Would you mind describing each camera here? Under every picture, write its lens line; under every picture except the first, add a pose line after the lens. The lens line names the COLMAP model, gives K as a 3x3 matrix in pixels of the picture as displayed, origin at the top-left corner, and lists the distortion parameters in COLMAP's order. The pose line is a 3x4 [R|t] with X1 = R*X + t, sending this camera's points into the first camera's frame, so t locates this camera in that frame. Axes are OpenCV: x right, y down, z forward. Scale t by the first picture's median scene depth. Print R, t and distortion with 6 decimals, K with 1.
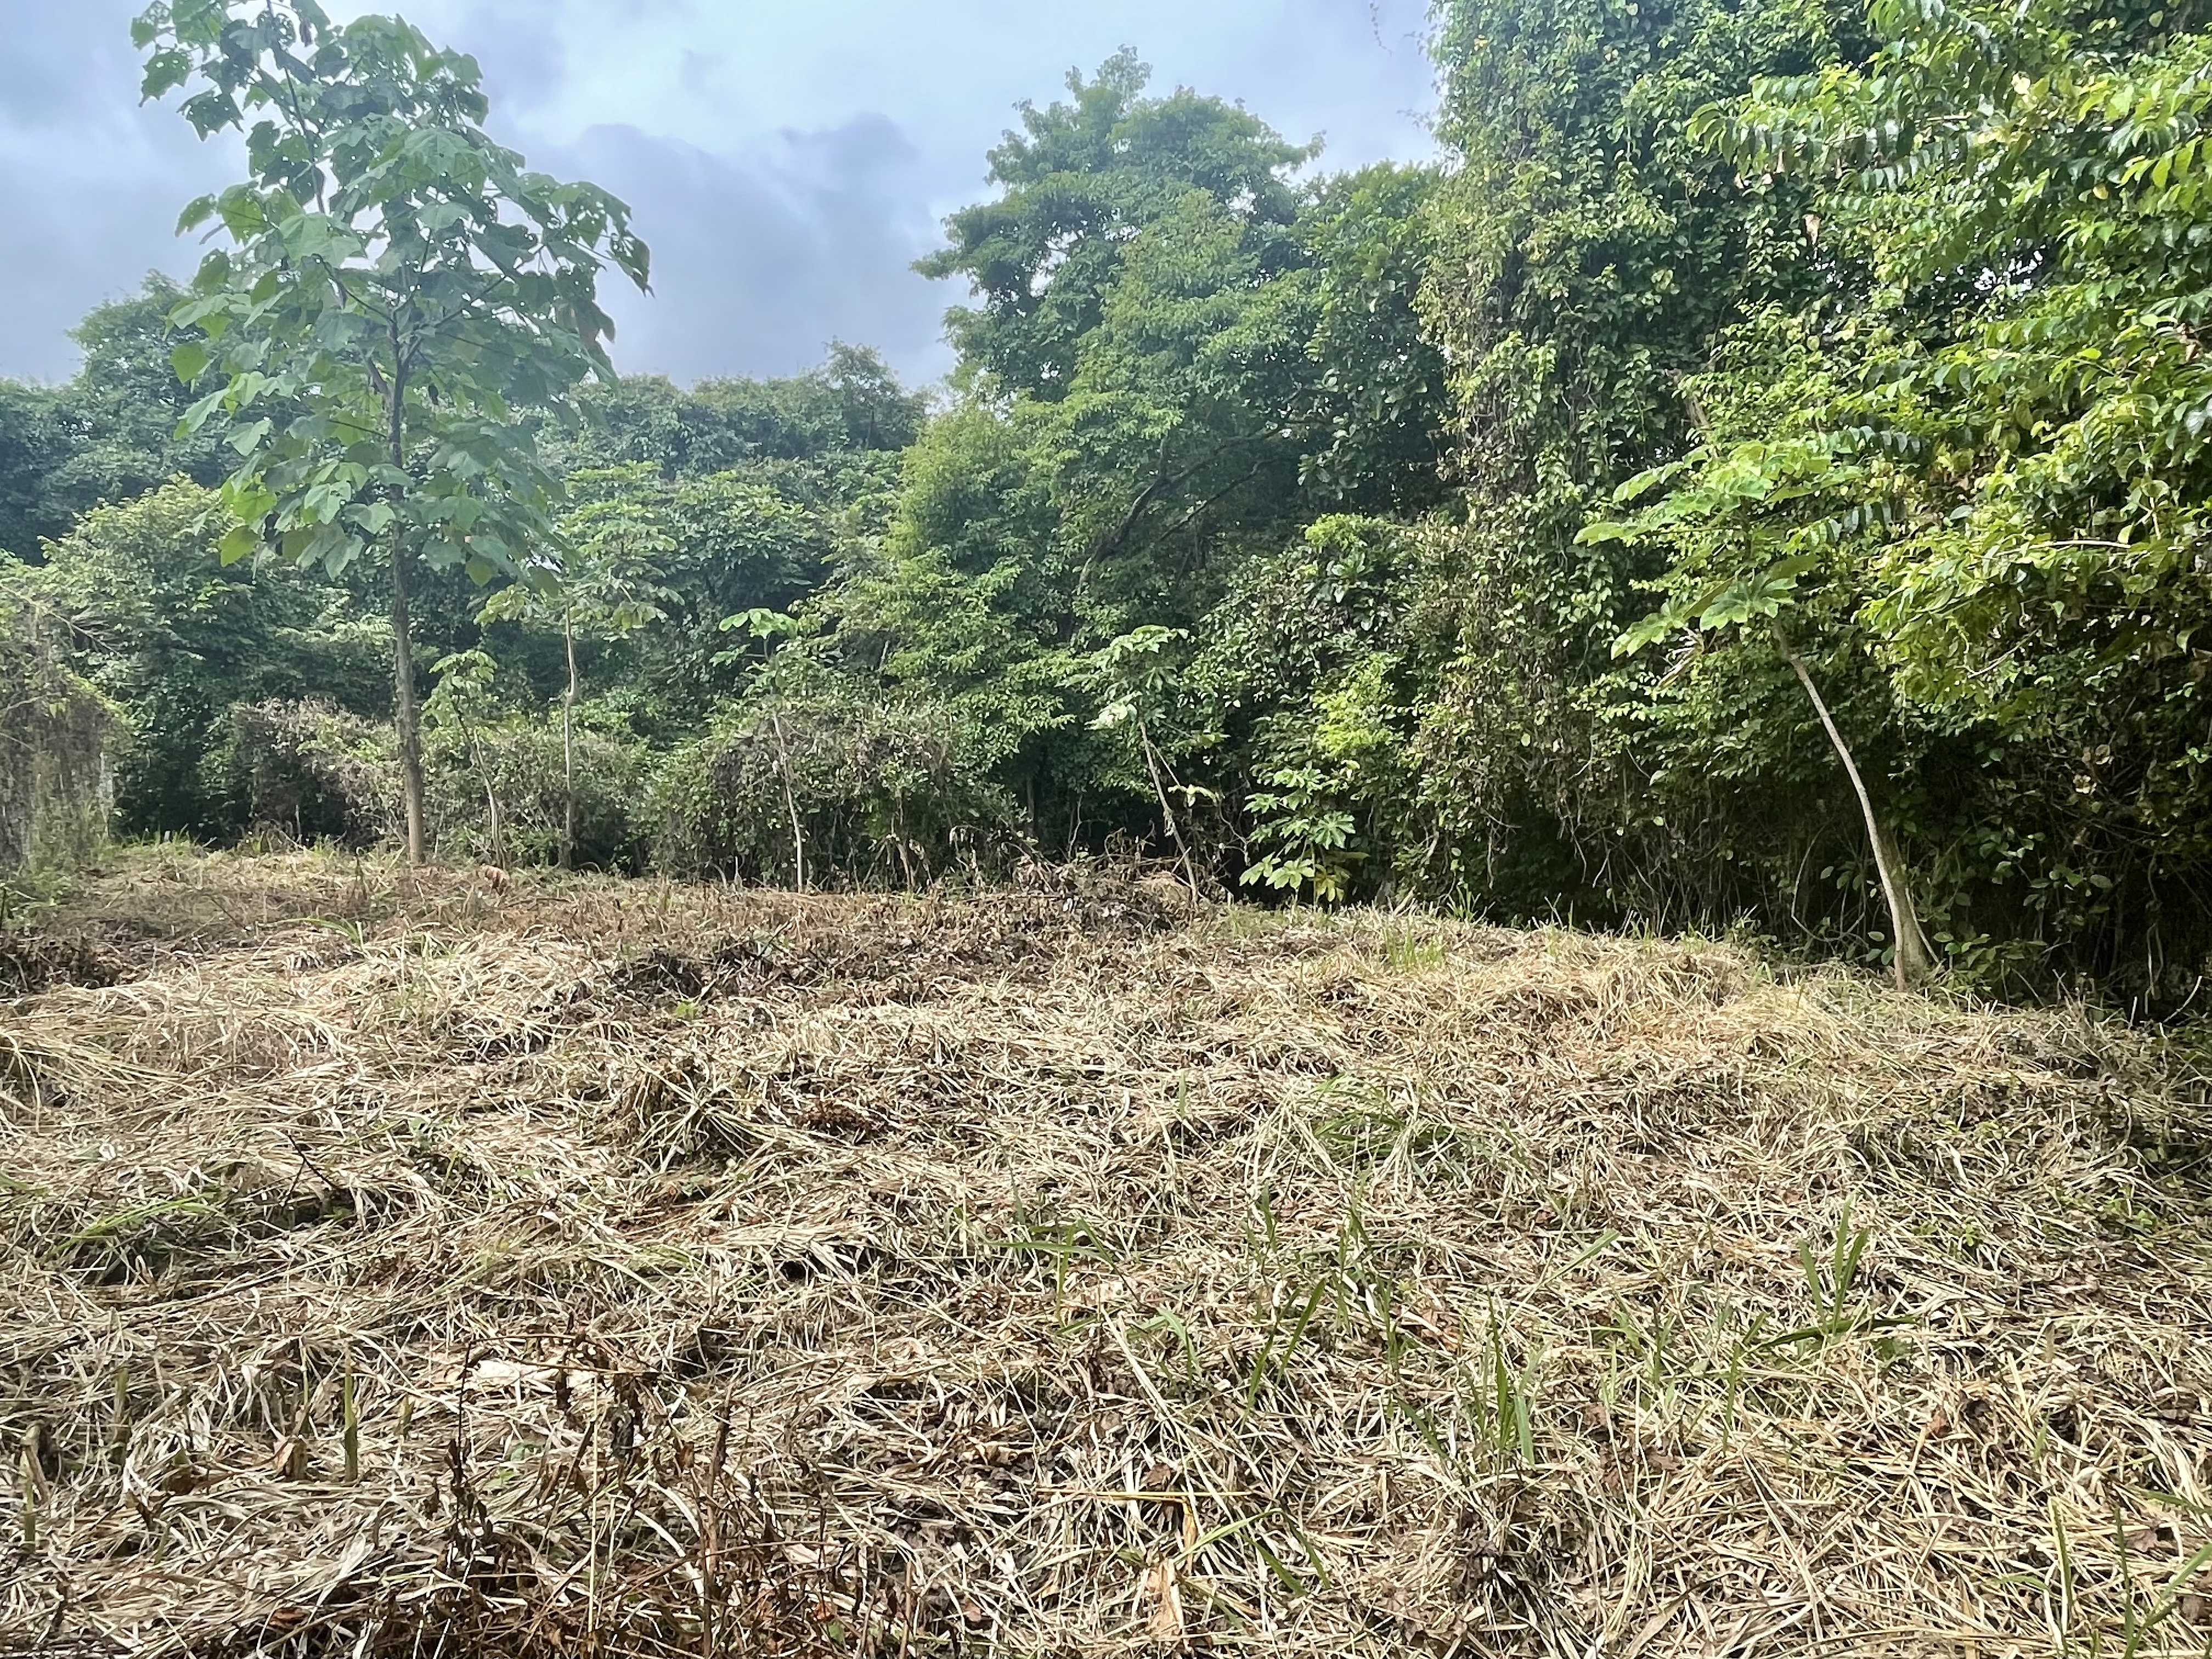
lens RADIAL K [[1422.2, 0, 1105.9], [0, 1422.2, 830.1], [0, 0, 1]] dist [-0.008932, -0.002003]
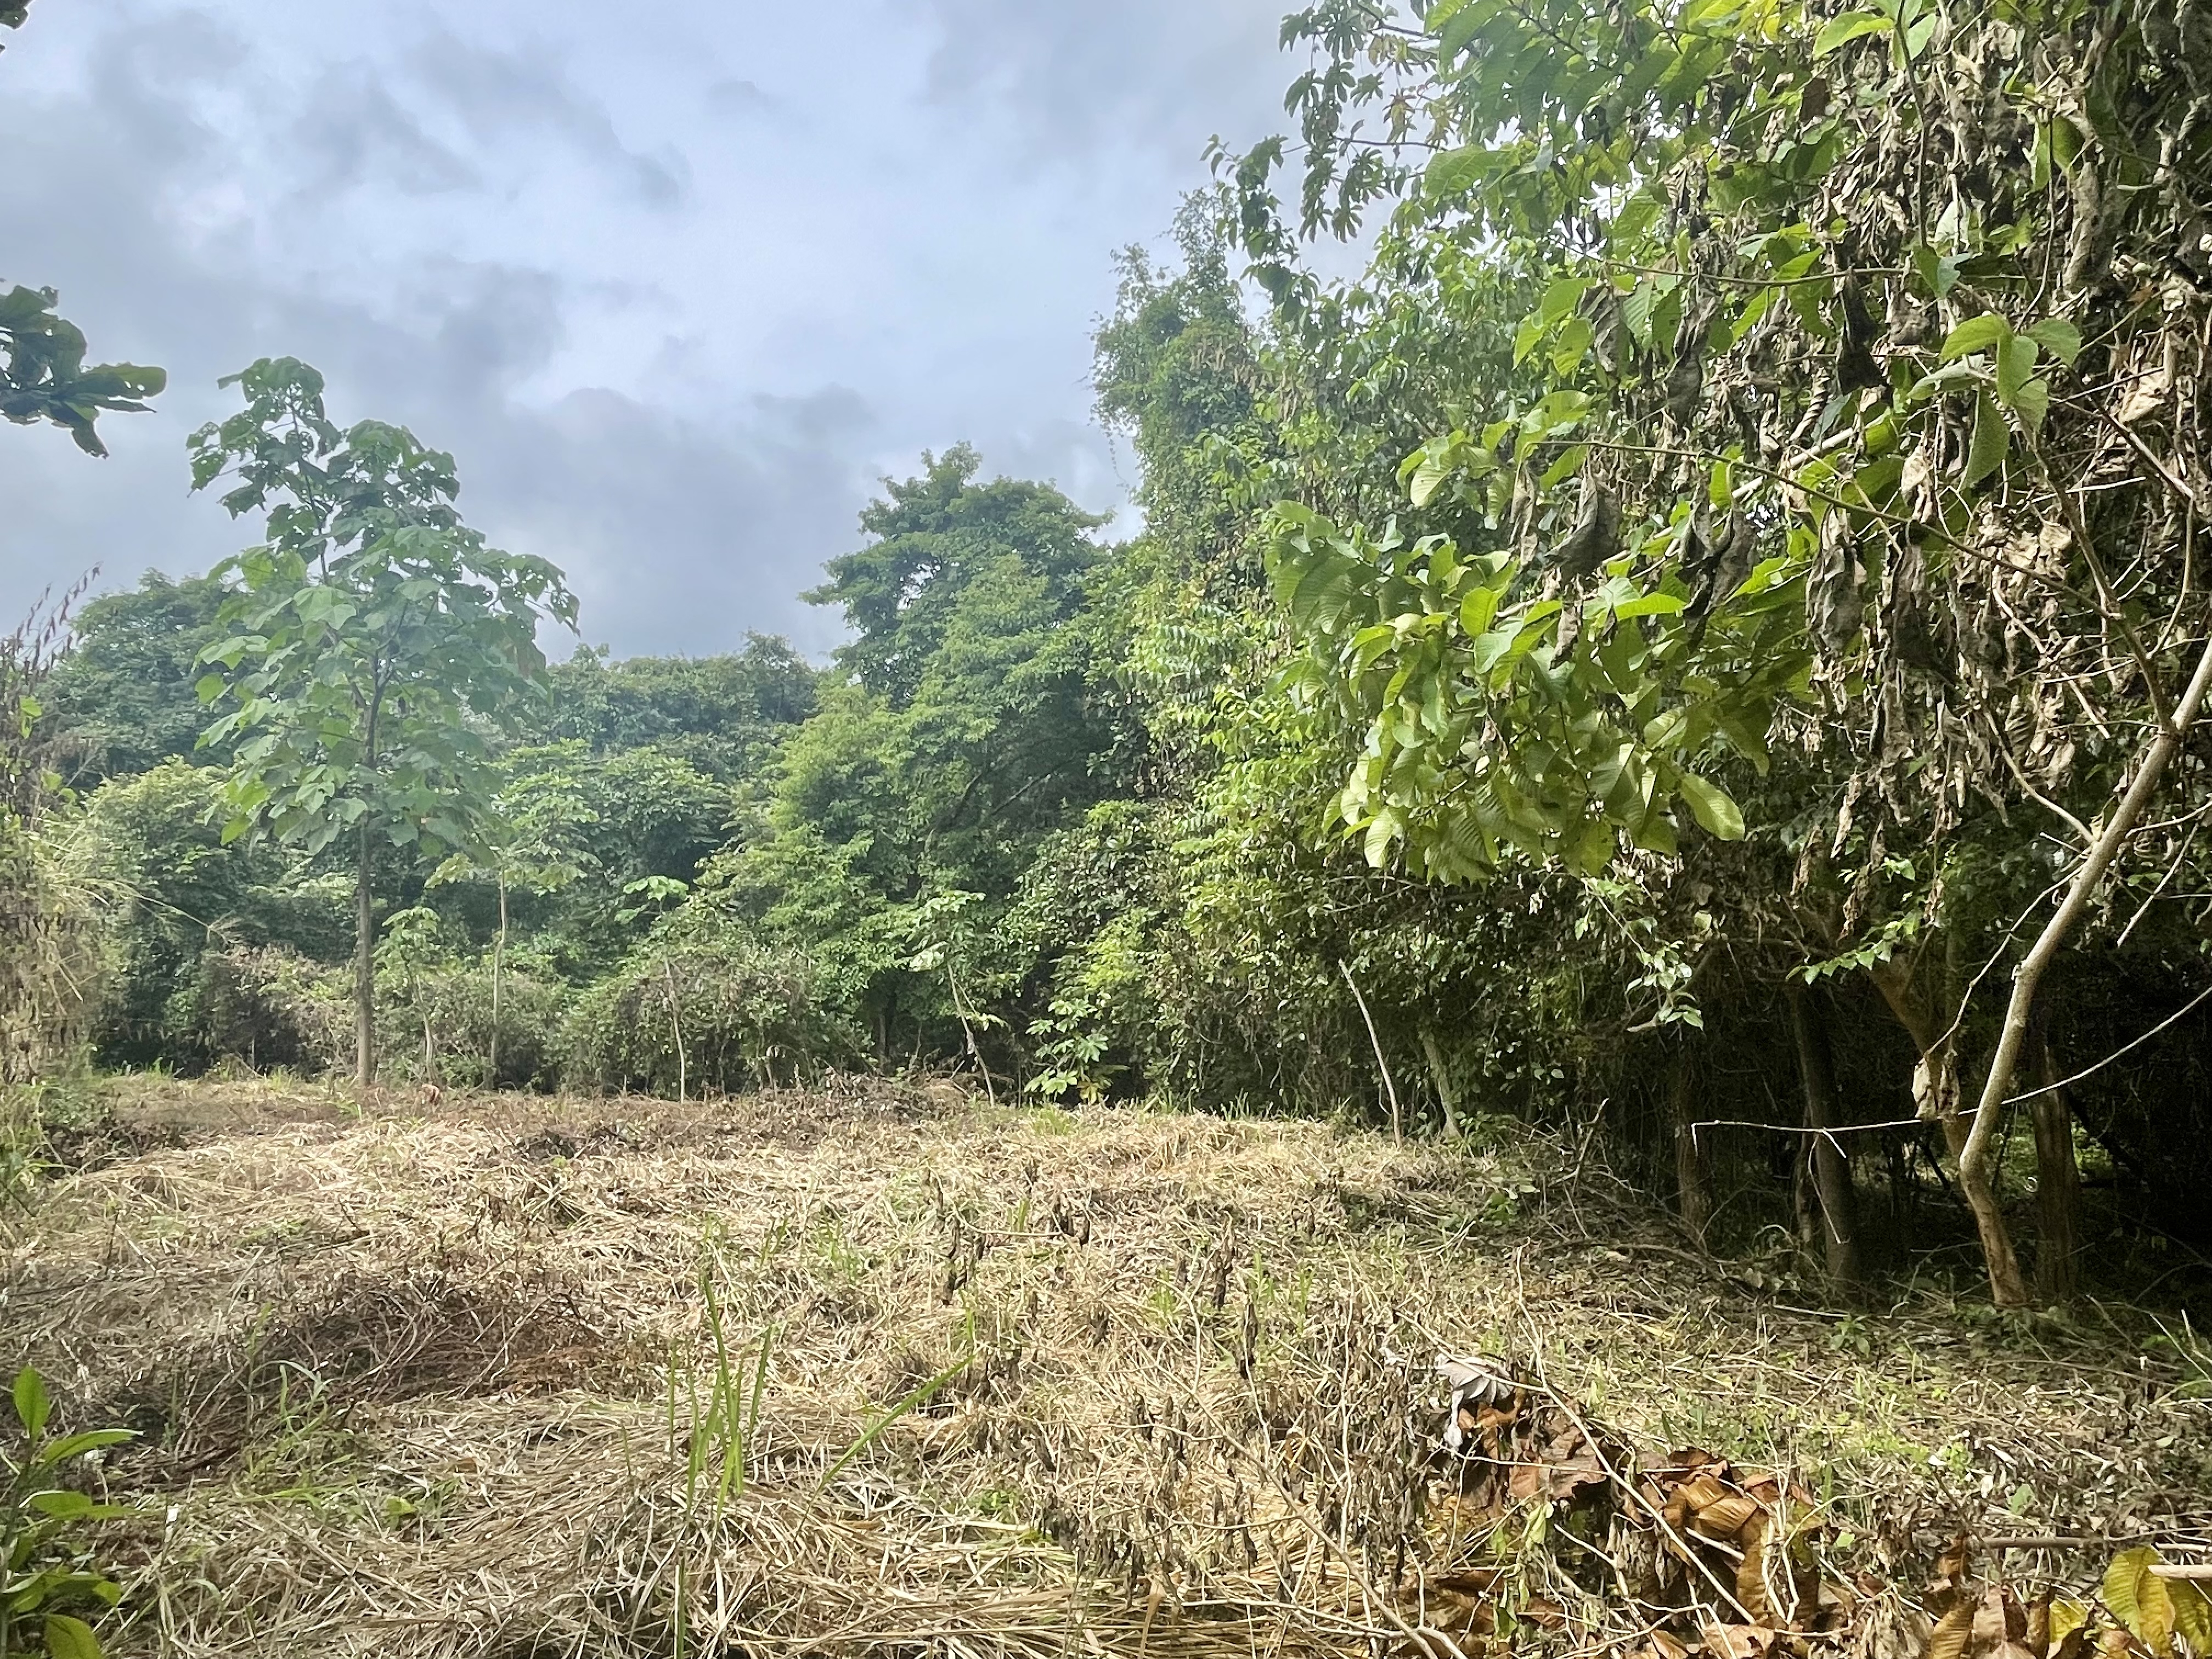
lens RADIAL K [[1422.2, 0, 1114.5], [0, 1422.2, 829.2], [0, 0, 1]] dist [-0.008932, -0.002003]
pose [[0.998897, -0.006055, 0.046569, 0.096207], [0.013375, 0.987265, -0.158521, 0.007404], [-0.045016, 0.158969, 0.986257, -0.249375]]
